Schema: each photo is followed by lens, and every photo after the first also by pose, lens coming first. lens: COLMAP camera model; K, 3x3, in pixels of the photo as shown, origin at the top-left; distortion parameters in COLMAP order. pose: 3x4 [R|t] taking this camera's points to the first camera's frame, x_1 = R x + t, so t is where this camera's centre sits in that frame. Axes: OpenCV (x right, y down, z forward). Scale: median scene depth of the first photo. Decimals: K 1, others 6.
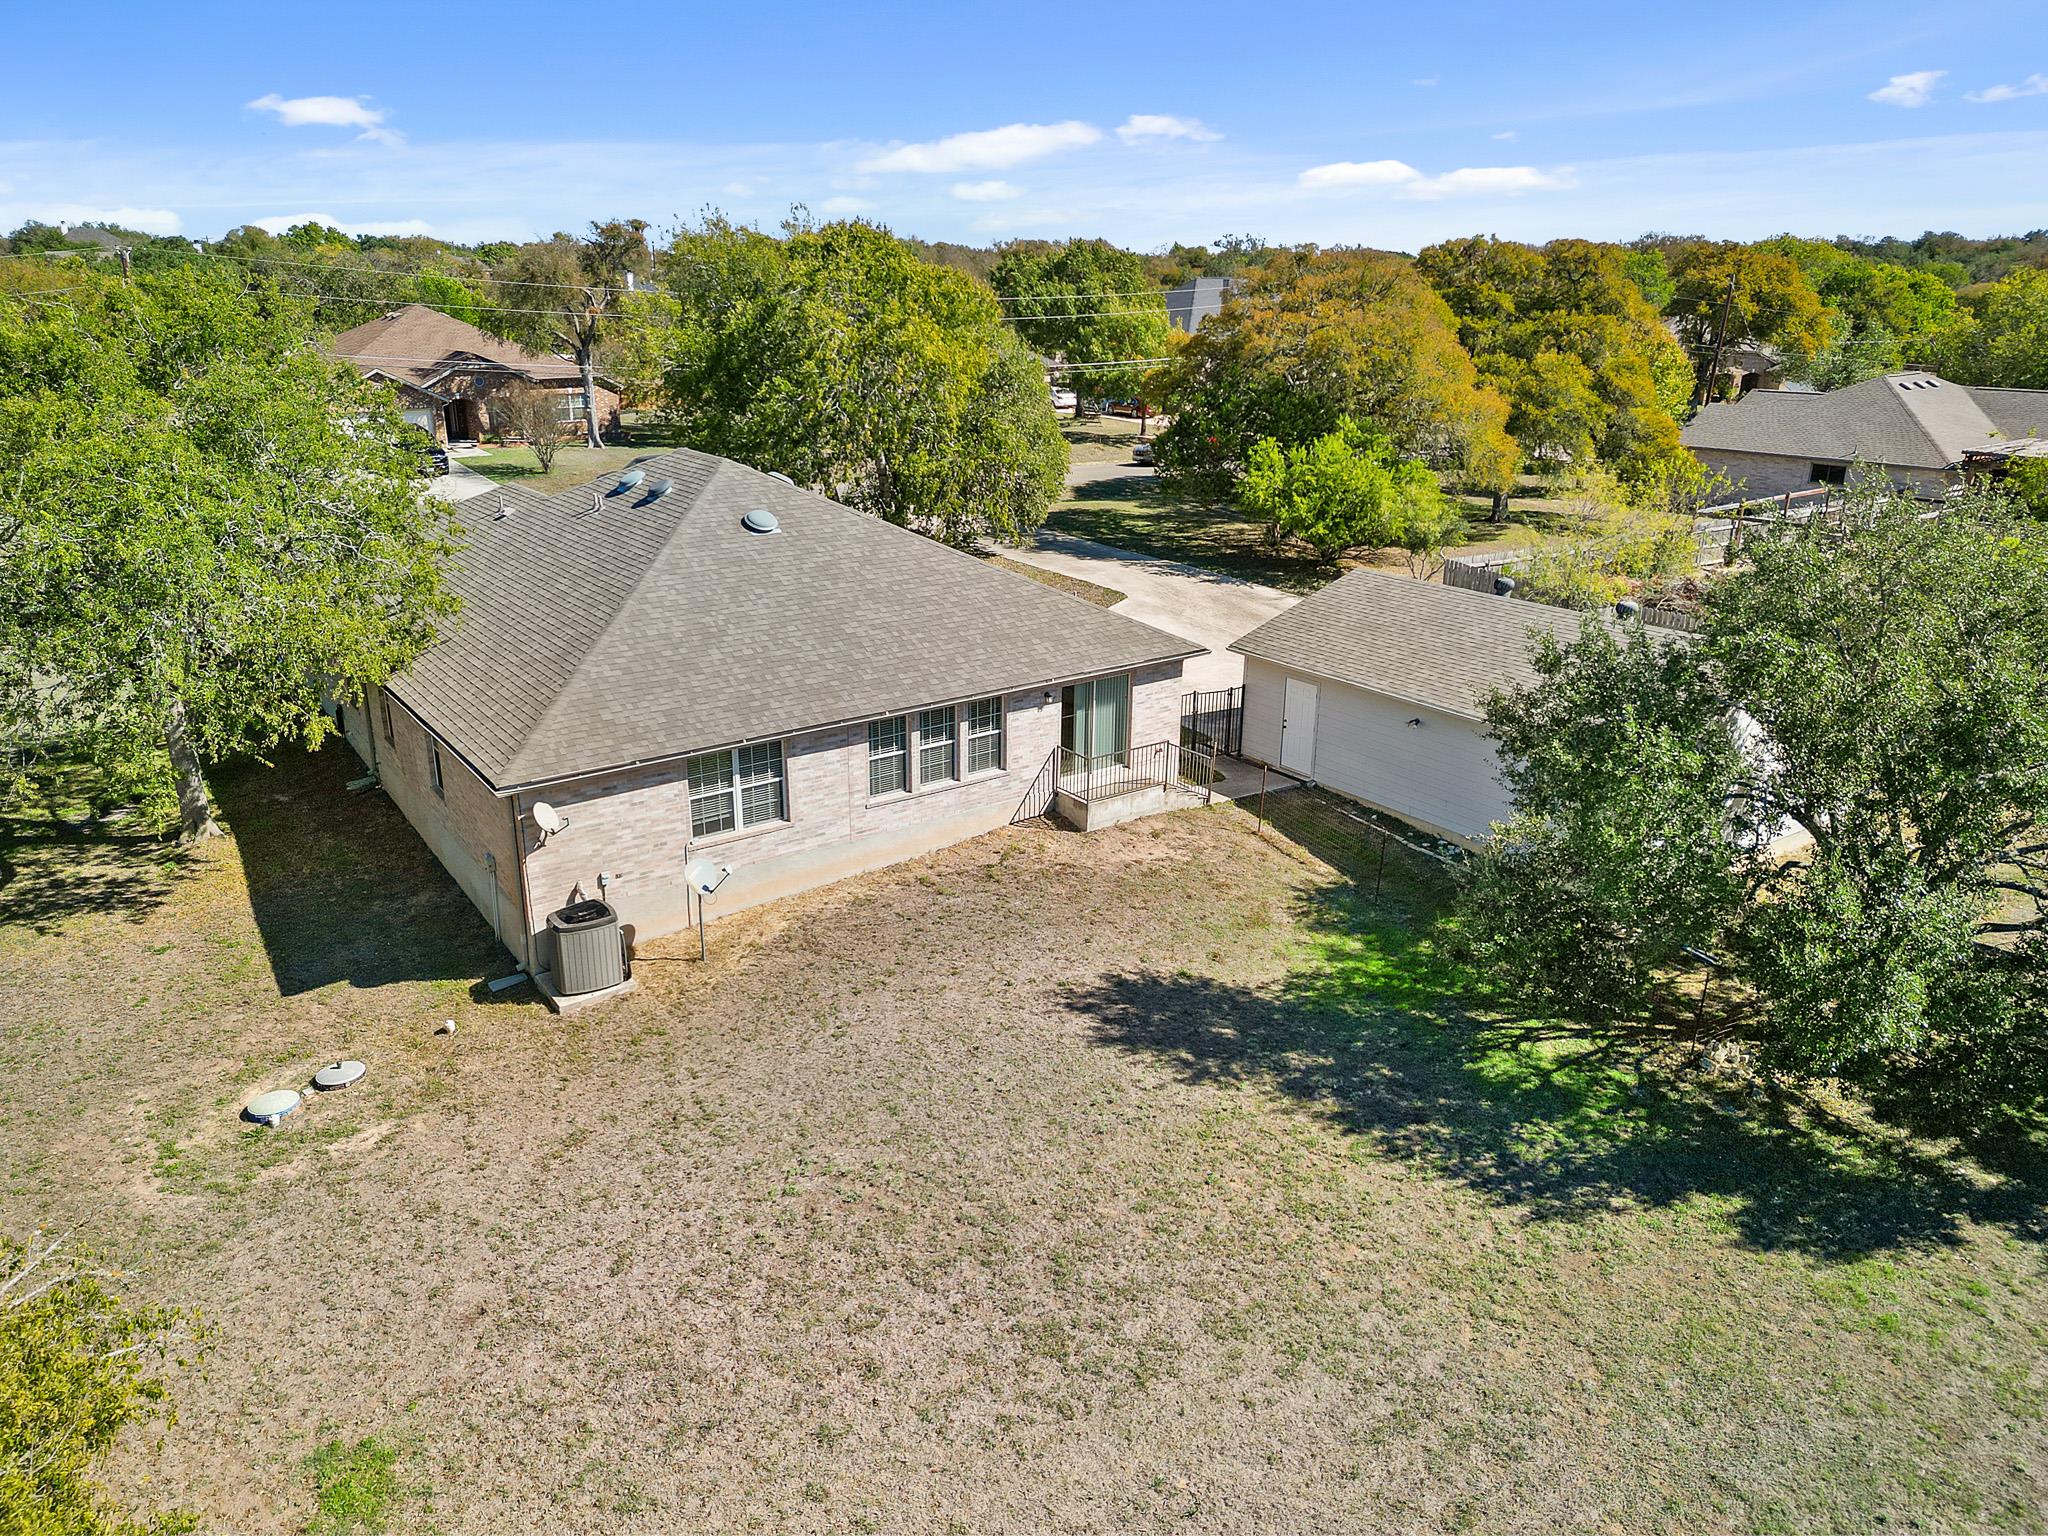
lens RADIAL K [[1399.3, 0, 1024.0], [0, 1399.3, 768.0], [0, 0, 1]] dist [-0.002348, -0.004694]
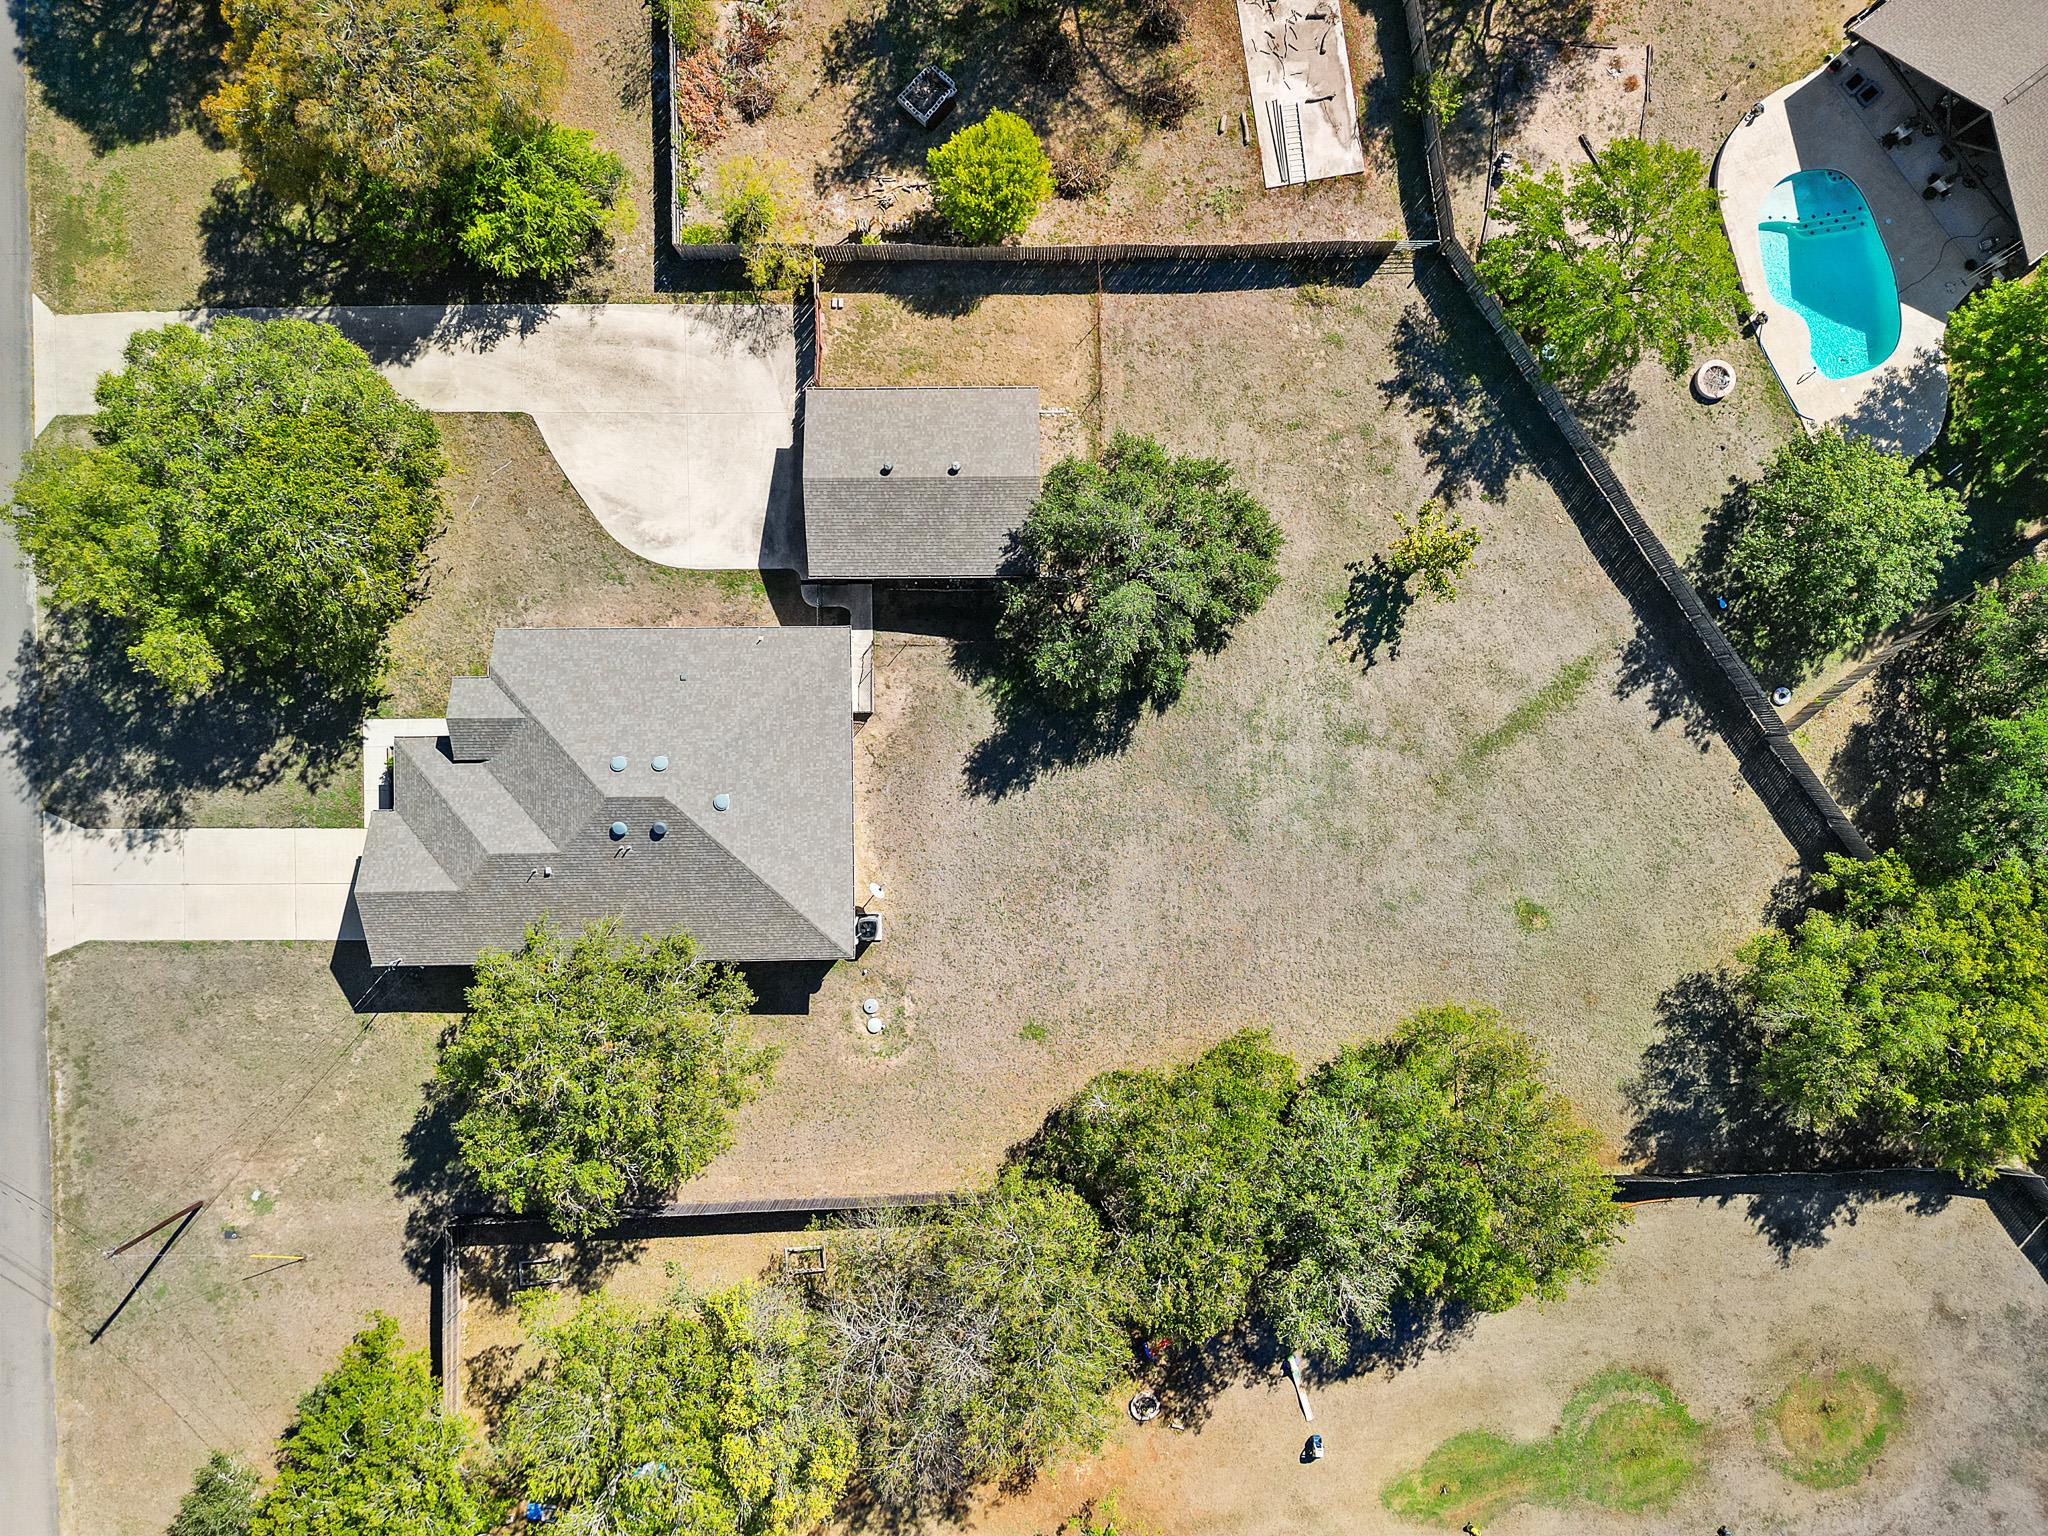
lens RADIAL K [[1399.3, 0, 1024.0], [0, 1399.3, 768.0], [0, 0, 1]] dist [-0.002348, -0.004694]
pose [[0.571722, -0.820423, 0.006391, 0.114383], [0.257752, 0.187003, 0.947942, -2.438054], [-0.778908, -0.540311, 0.318379, -0.005378]]
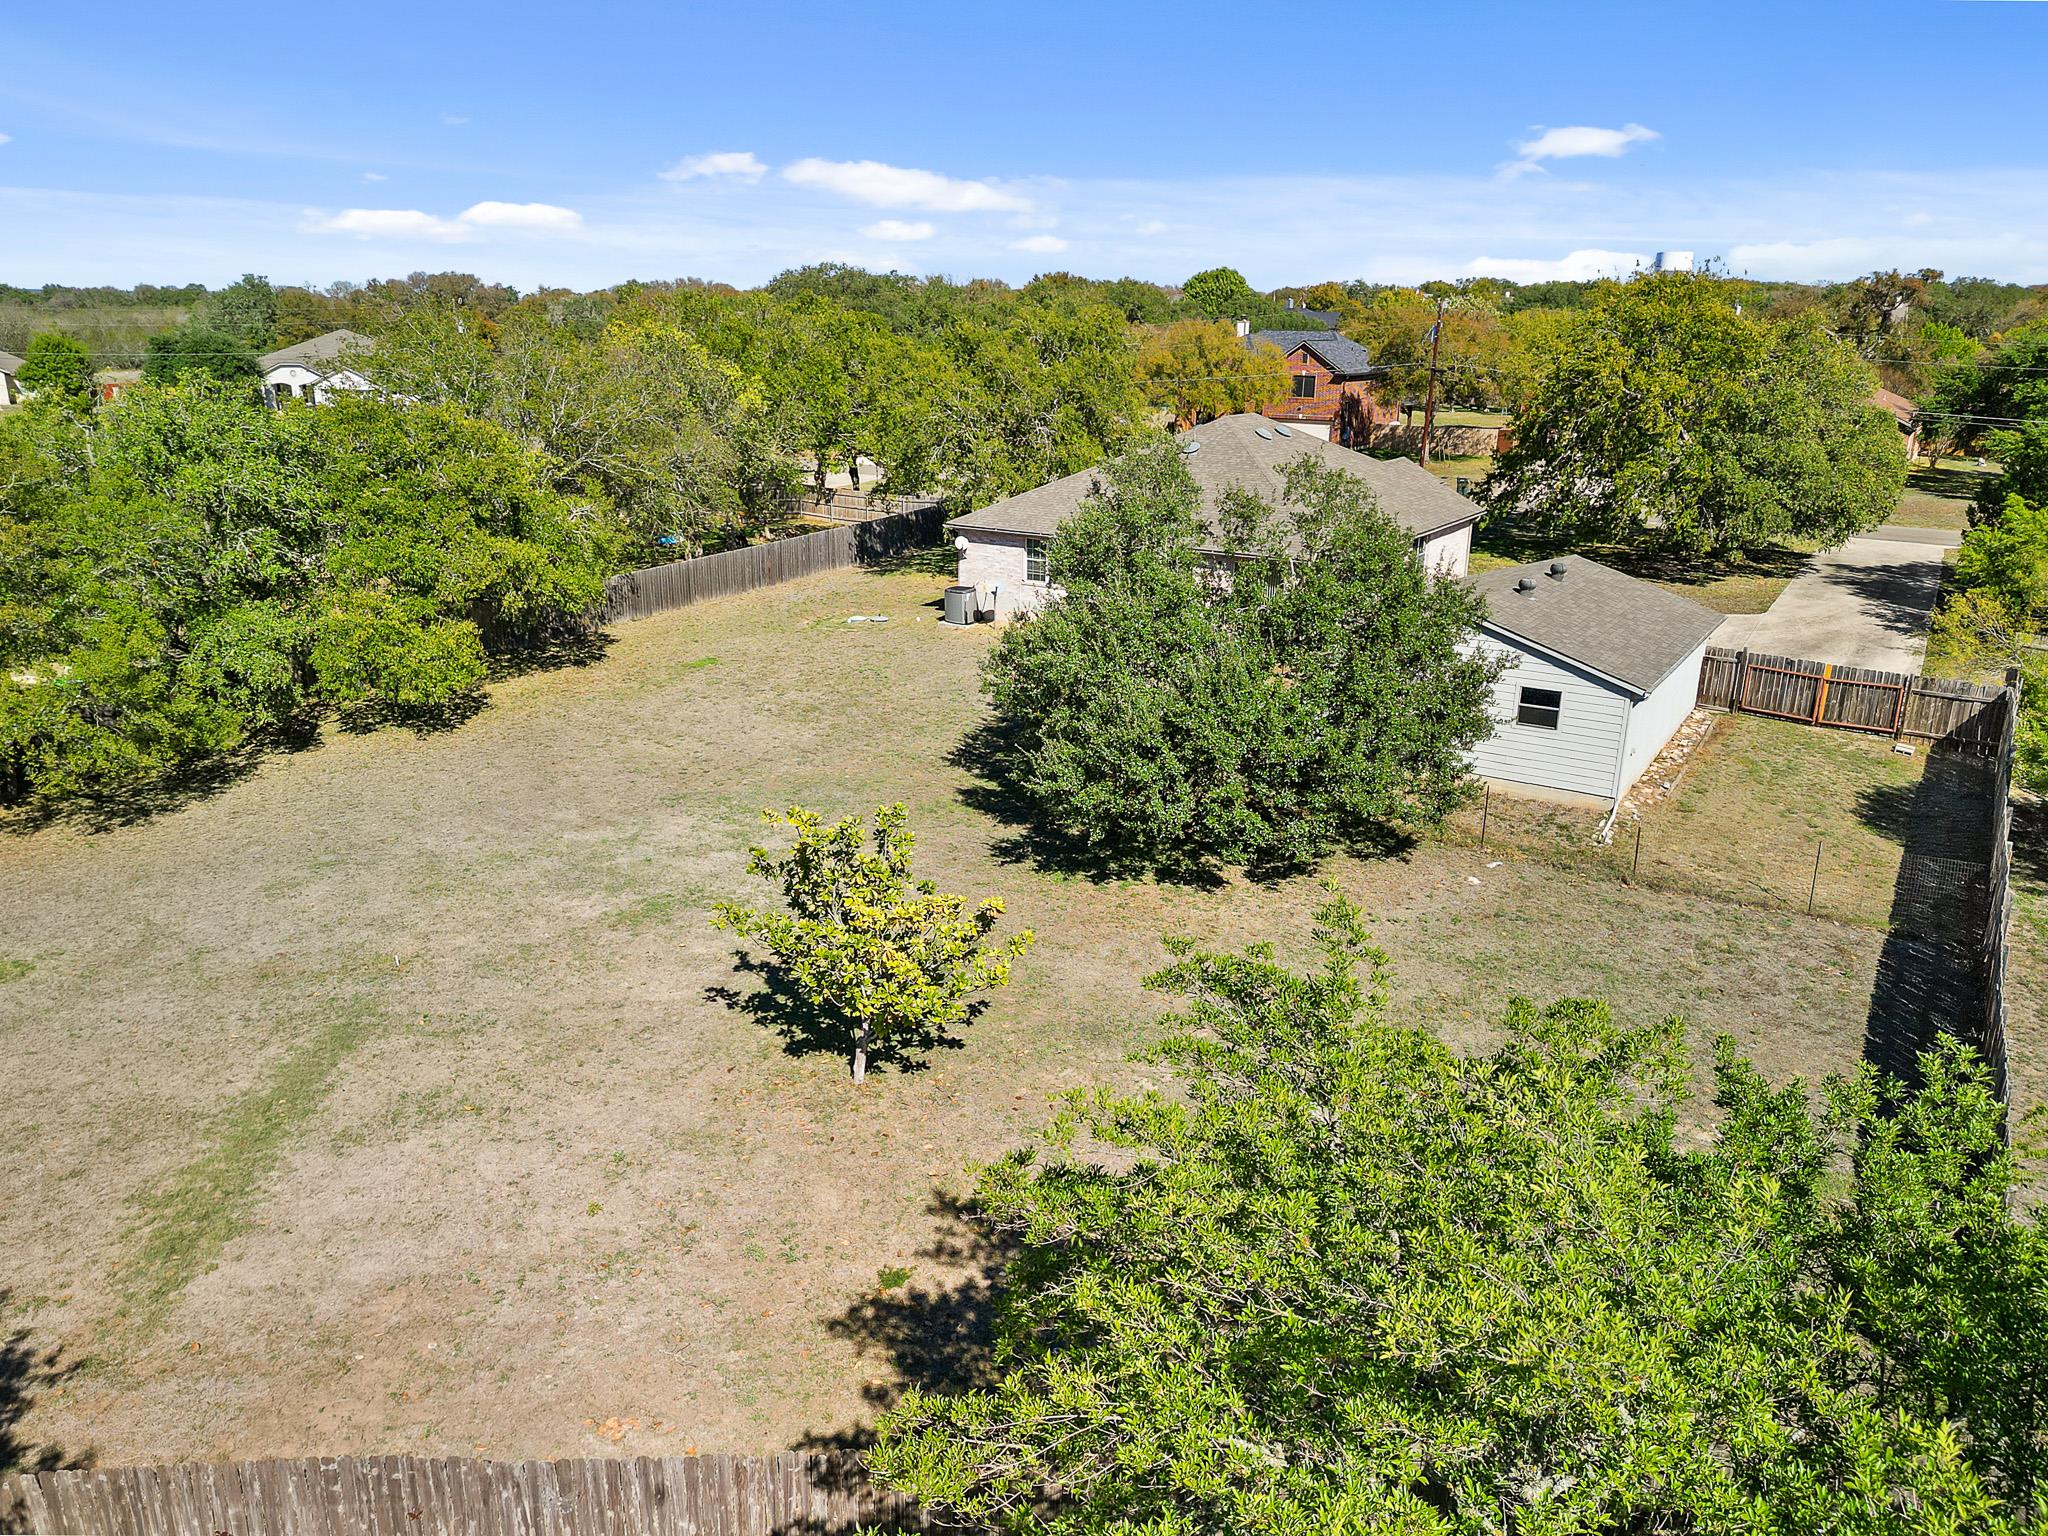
lens RADIAL K [[1448.1, 0, 1024.0], [0, 1448.1, 768.0], [0, 0, 1]] dist [0.004709, -0.000143]
pose [[0.361459, 0.278796, -0.889730, 1.737914], [-0.311659, 0.935489, 0.166521, -0.045217], [0.878758, 0.217102, 0.425030, 0.137808]]
